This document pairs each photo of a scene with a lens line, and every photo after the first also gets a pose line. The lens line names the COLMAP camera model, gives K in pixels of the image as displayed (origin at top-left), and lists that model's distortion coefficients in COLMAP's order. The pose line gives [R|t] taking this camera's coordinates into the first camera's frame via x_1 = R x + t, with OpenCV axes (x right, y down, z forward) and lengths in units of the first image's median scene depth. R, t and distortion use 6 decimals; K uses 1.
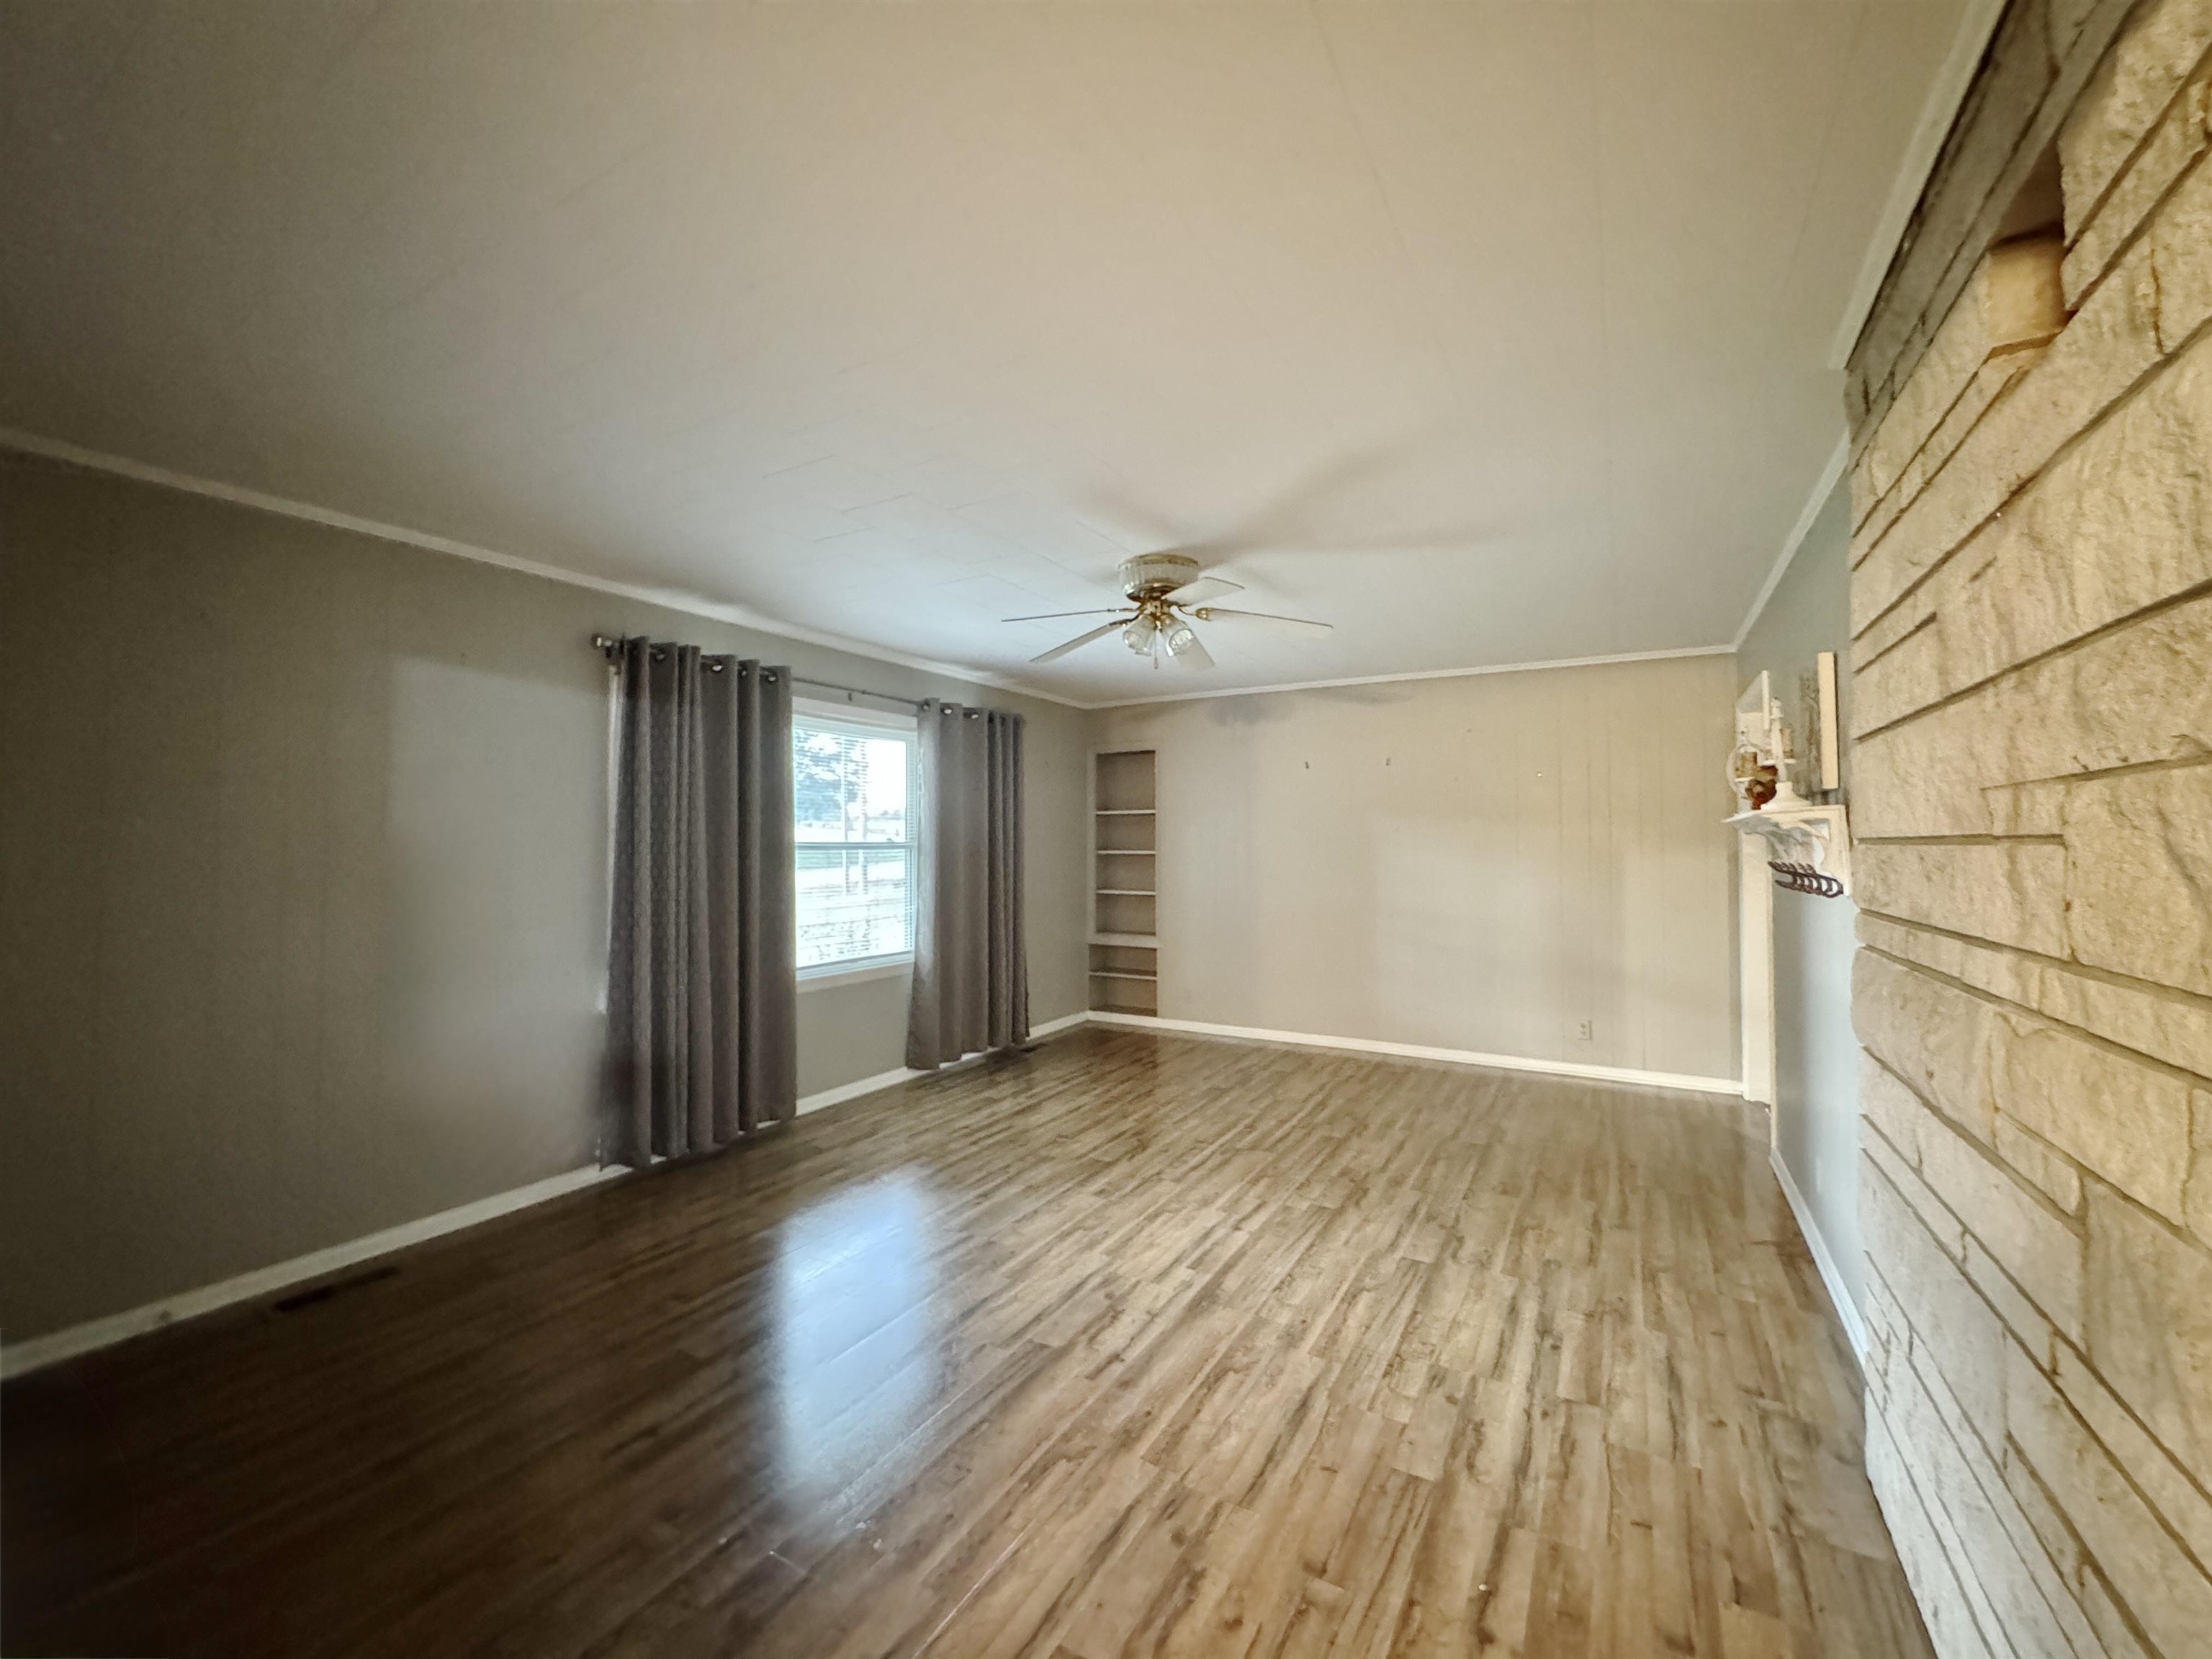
lens RADIAL K [[897.7, 0, 1107.6], [0, 897.7, 830.8], [0, 0, 1]] dist [-0.002983, 0.000595]
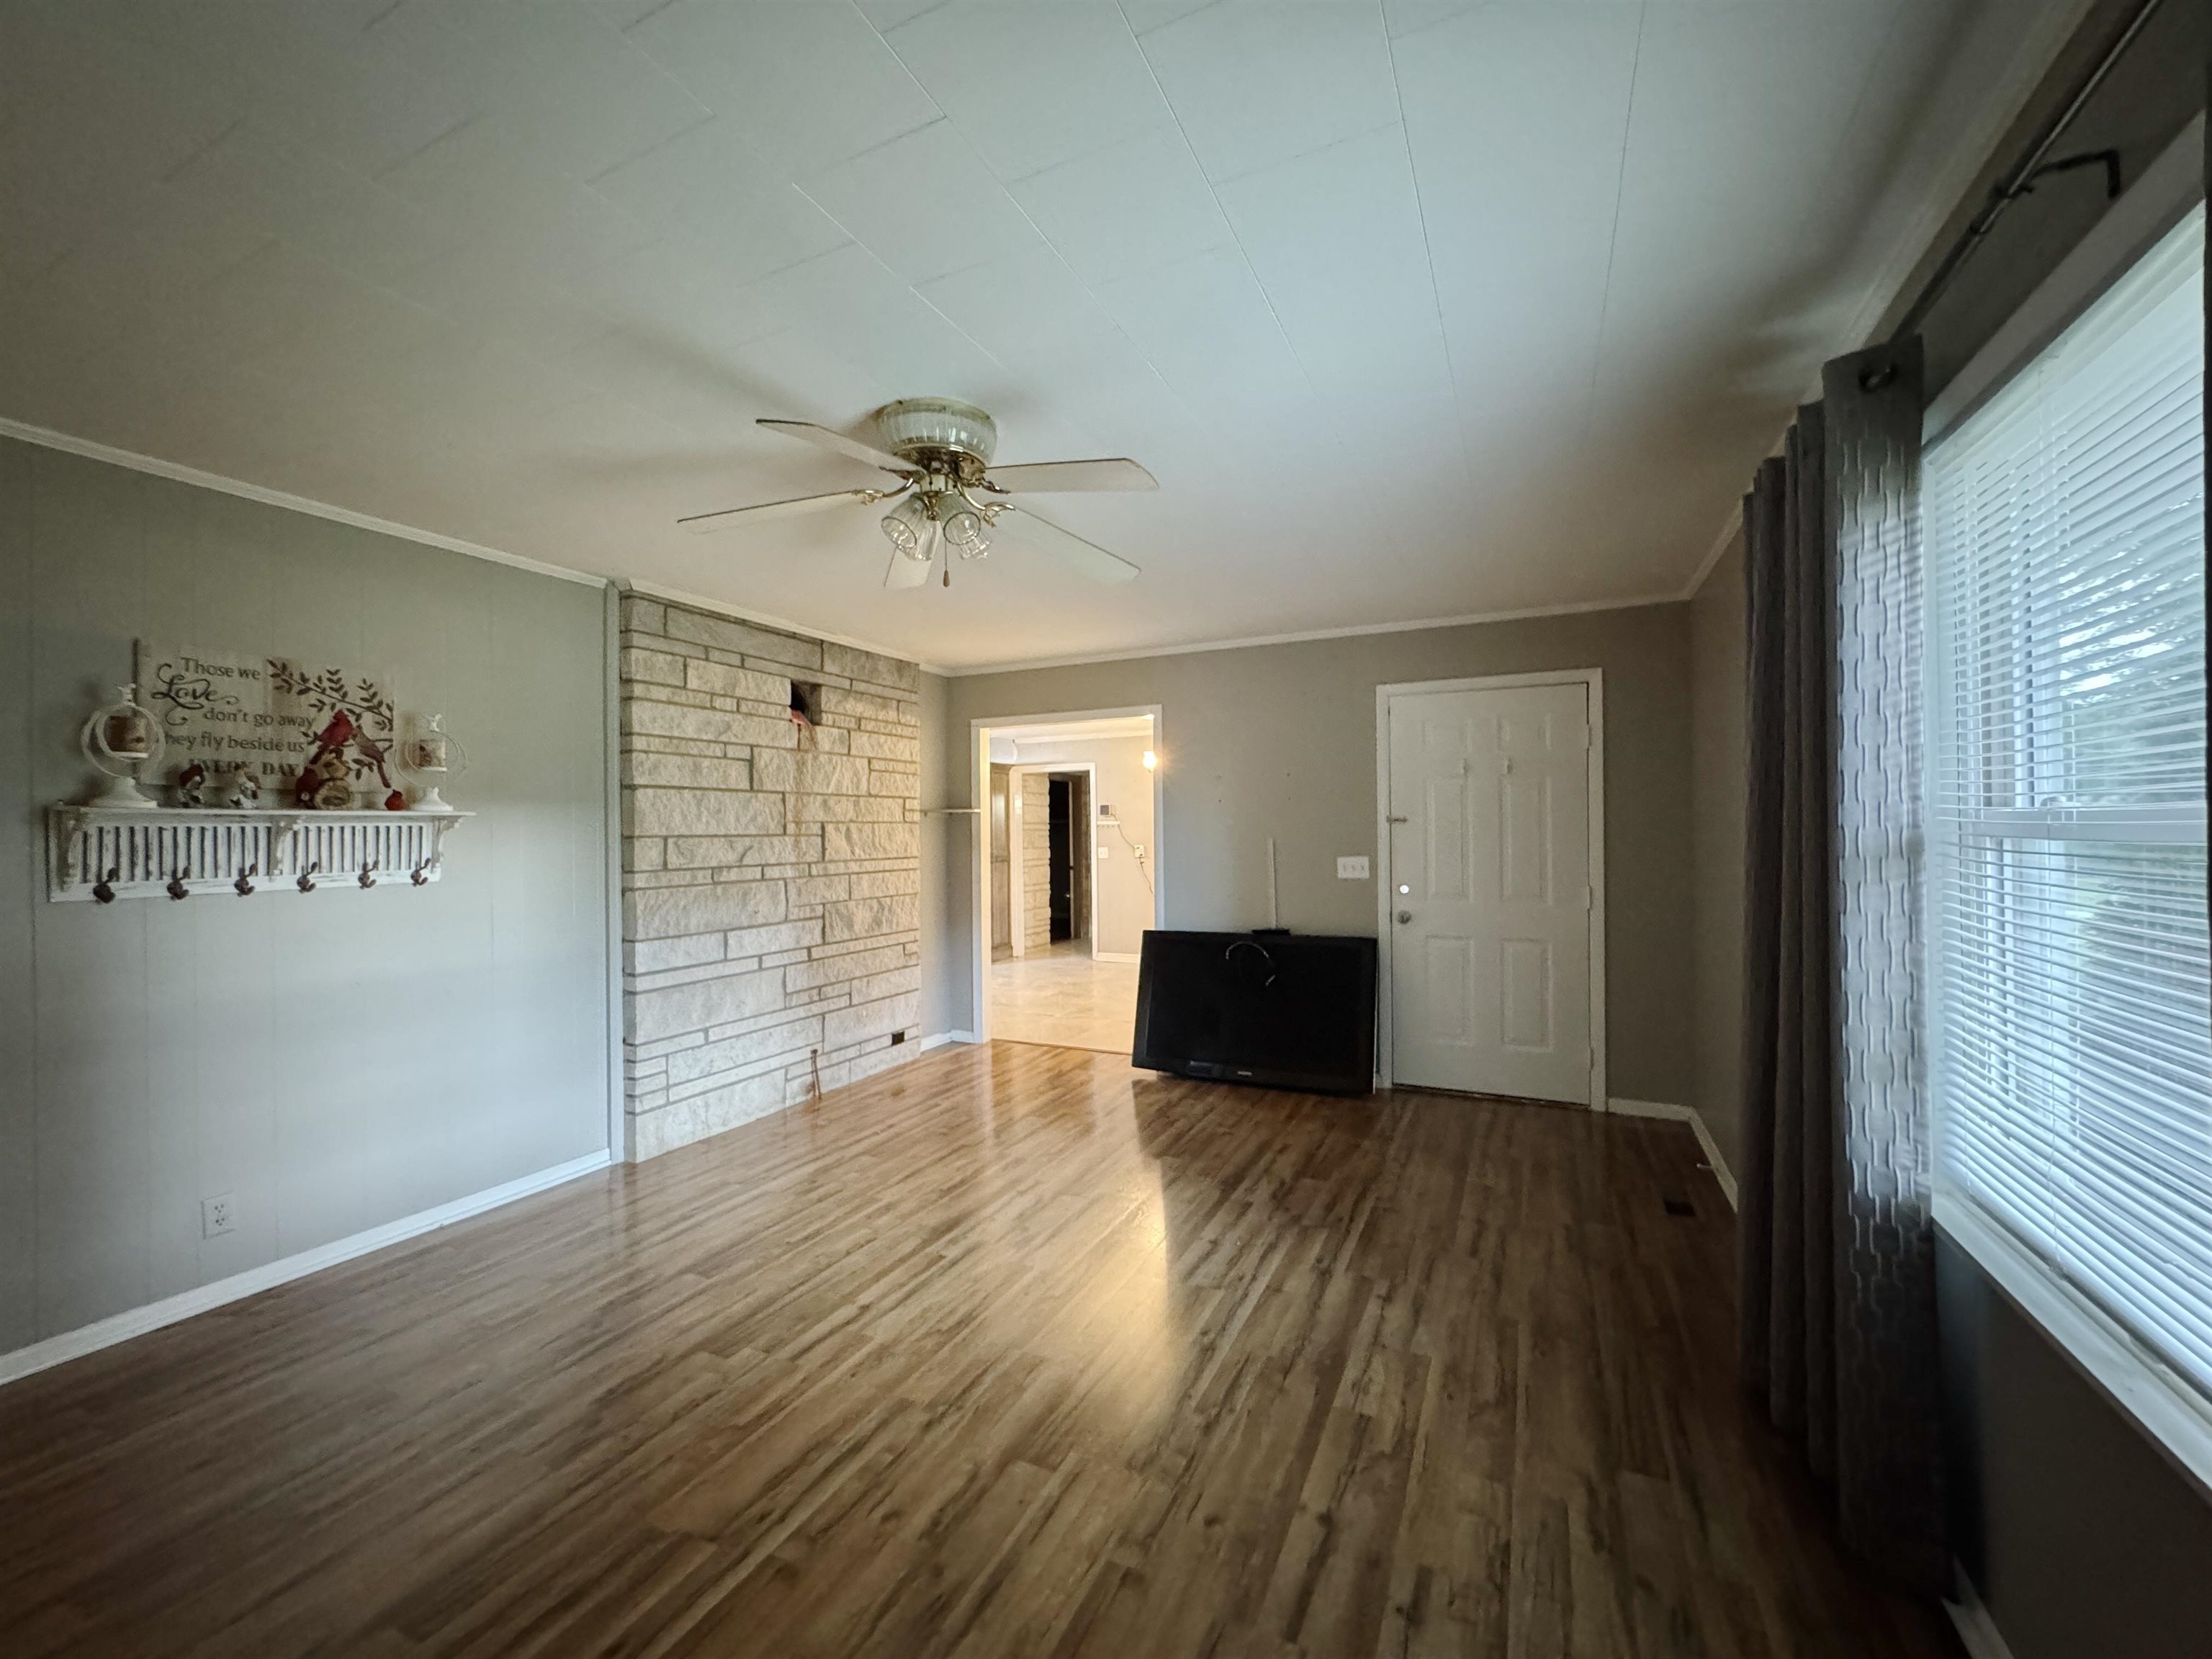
lens RADIAL K [[897.7, 0, 1106.4], [0, 897.7, 833.9], [0, 0, 1]] dist [-0.002983, 0.000595]
pose [[-0.996700, 0.008437, -0.080733, -0.013099], [0.010255, 0.999703, -0.022127, 0.036719], [0.080522, -0.022882, -0.996490, 1.993658]]
